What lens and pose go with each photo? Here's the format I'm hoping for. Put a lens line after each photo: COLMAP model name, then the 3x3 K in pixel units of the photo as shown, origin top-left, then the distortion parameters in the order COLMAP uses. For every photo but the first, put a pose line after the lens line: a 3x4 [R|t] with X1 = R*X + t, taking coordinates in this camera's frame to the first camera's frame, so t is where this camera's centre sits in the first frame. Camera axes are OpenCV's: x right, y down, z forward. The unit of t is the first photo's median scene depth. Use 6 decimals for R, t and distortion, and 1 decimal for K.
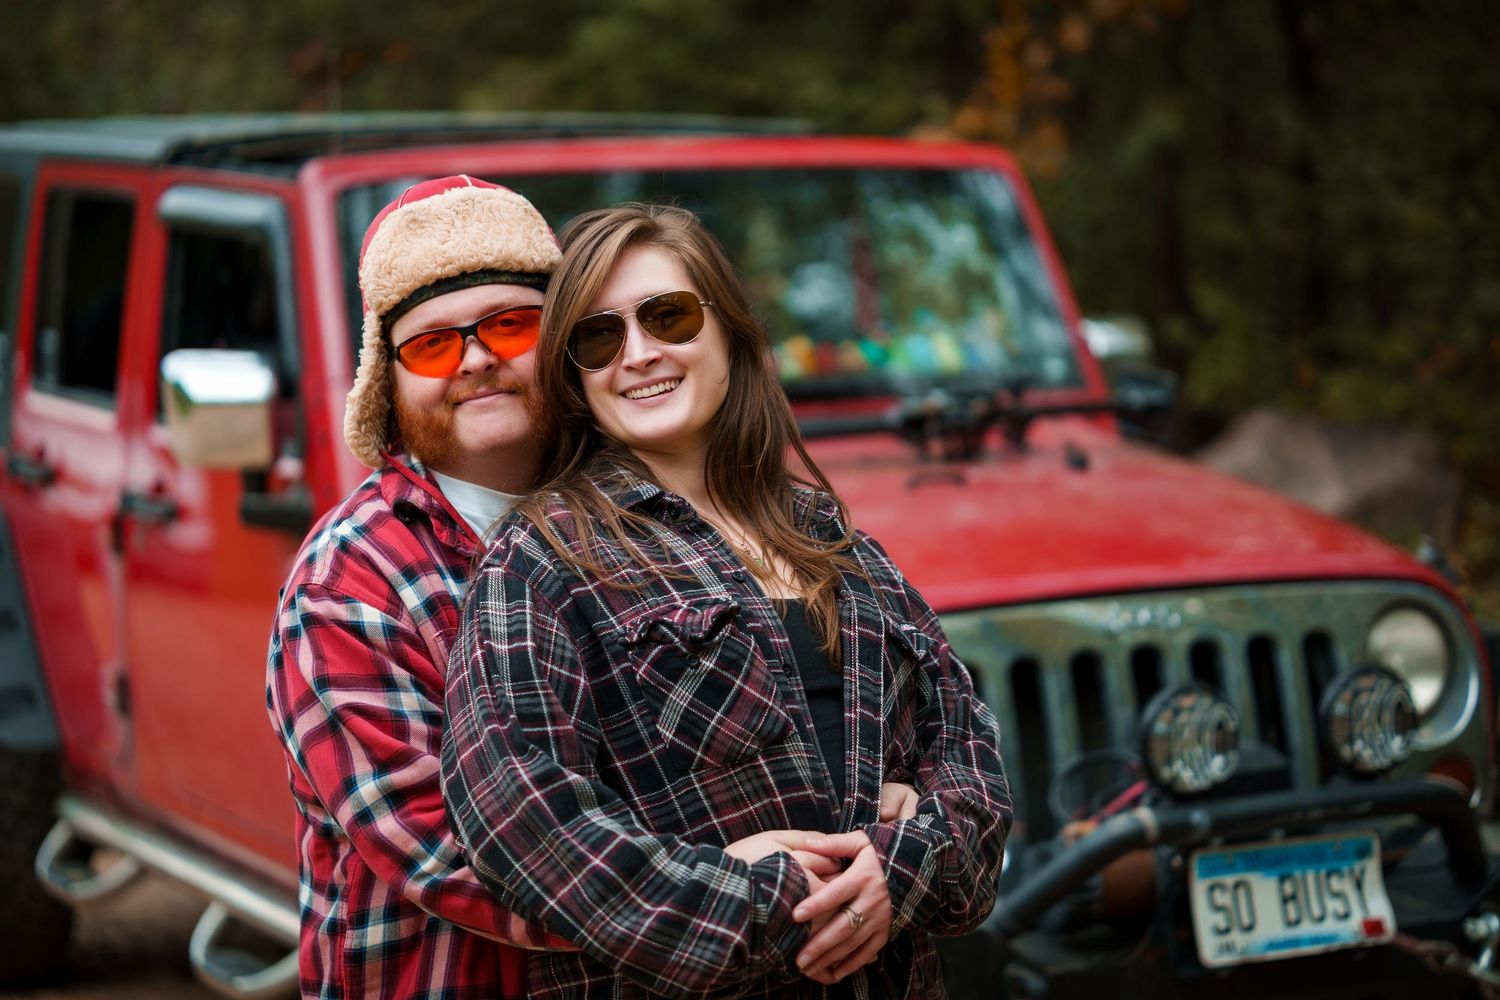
lens RADIAL K [[3659.2, 0, 751.5], [0, 3659.2, 500.2], [0, 0, 1]] dist [0.002647, 0.000000]
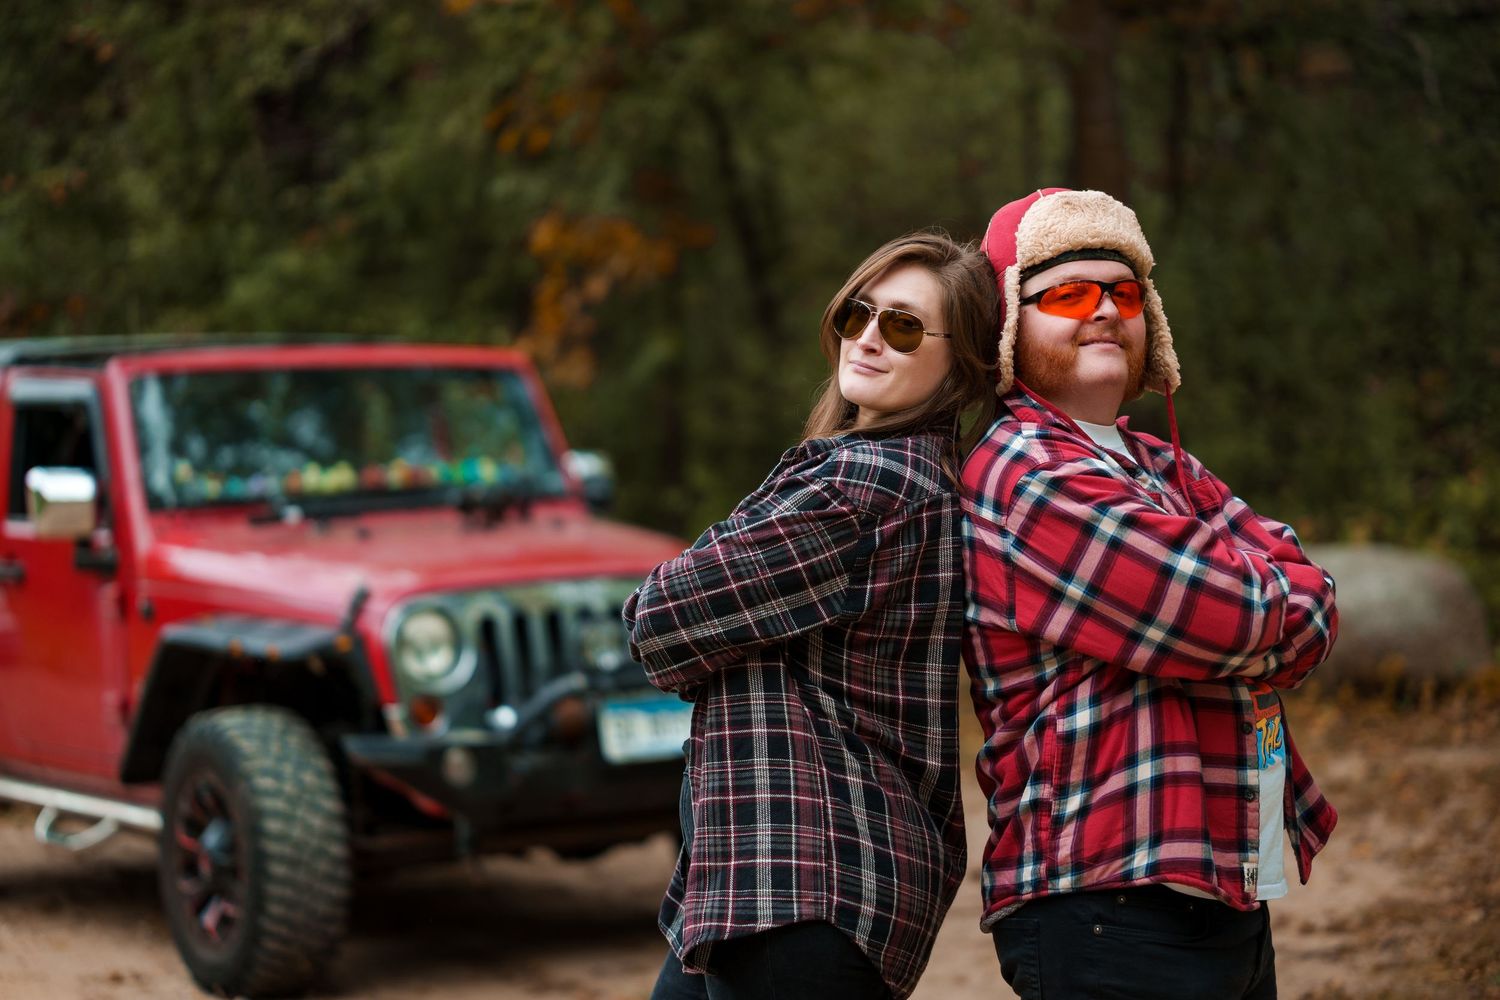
lens RADIAL K [[3659.2, 0, 749.6], [0, 3659.2, 498.5], [0, 0, 1]] dist [0.002647, 0.000000]
pose [[0.994523, -0.007349, 0.104262, -0.003760], [0.014571, 0.997532, -0.068682, 0.093032], [-0.103500, 0.069826, 0.992175, -0.720884]]
